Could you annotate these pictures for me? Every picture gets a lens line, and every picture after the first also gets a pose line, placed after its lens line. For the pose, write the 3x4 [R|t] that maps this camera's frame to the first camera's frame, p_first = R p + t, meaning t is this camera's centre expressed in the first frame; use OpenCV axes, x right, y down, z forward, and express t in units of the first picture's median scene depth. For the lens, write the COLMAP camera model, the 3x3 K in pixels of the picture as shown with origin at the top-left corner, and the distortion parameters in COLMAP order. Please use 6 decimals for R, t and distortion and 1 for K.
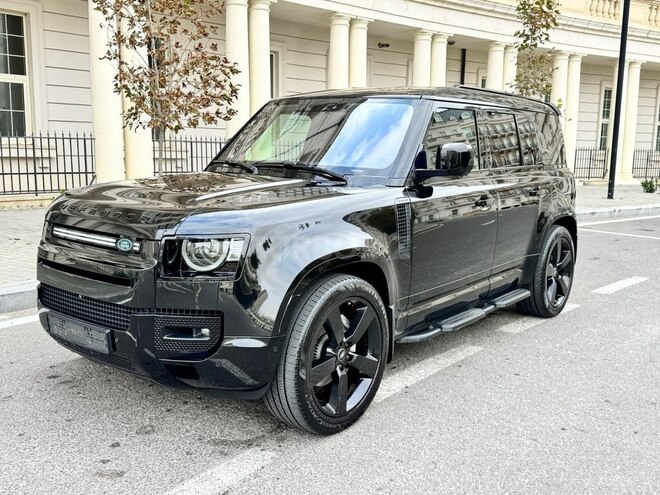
lens RADIAL K [[650.9, 0, 331.1], [0, 650.9, 249.6], [0, 0, 1]] dist [0.176875, -0.388510]
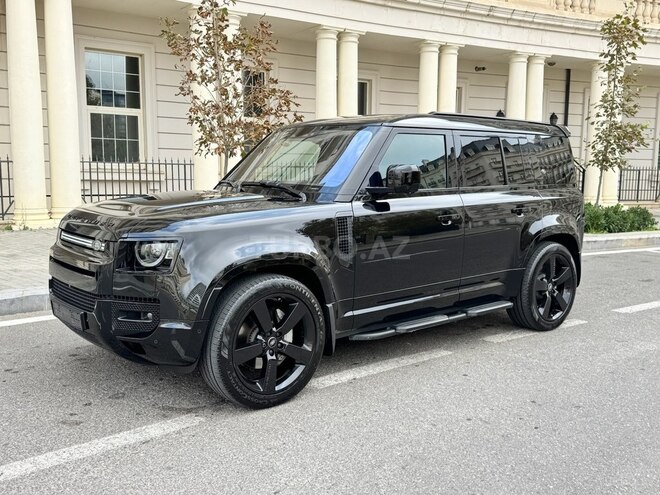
lens RADIAL K [[650.9, 0, 331.1], [0, 650.9, 249.6], [0, 0, 1]] dist [0.176875, -0.388510]
pose [[0.979771, 0.017371, -0.199365, 0.230955], [-0.024305, 0.999180, -0.032384, 0.018890], [0.198639, 0.036574, 0.979390, -0.094640]]
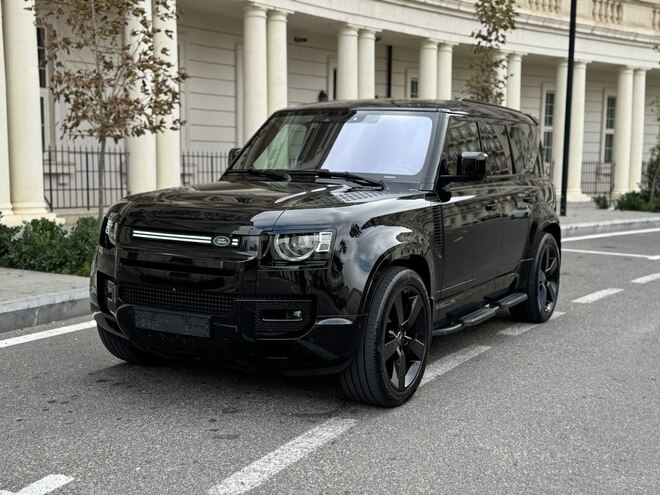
lens RADIAL K [[855.7, 0, 330.0], [0, 855.7, 247.5], [0, 0, 1]] dist [0.126368, -0.028410]
pose [[0.987937, -0.020038, 0.153557, -0.214359], [0.028220, 0.998285, -0.051293, 0.051368], [-0.152266, 0.055008, 0.986808, -0.298360]]
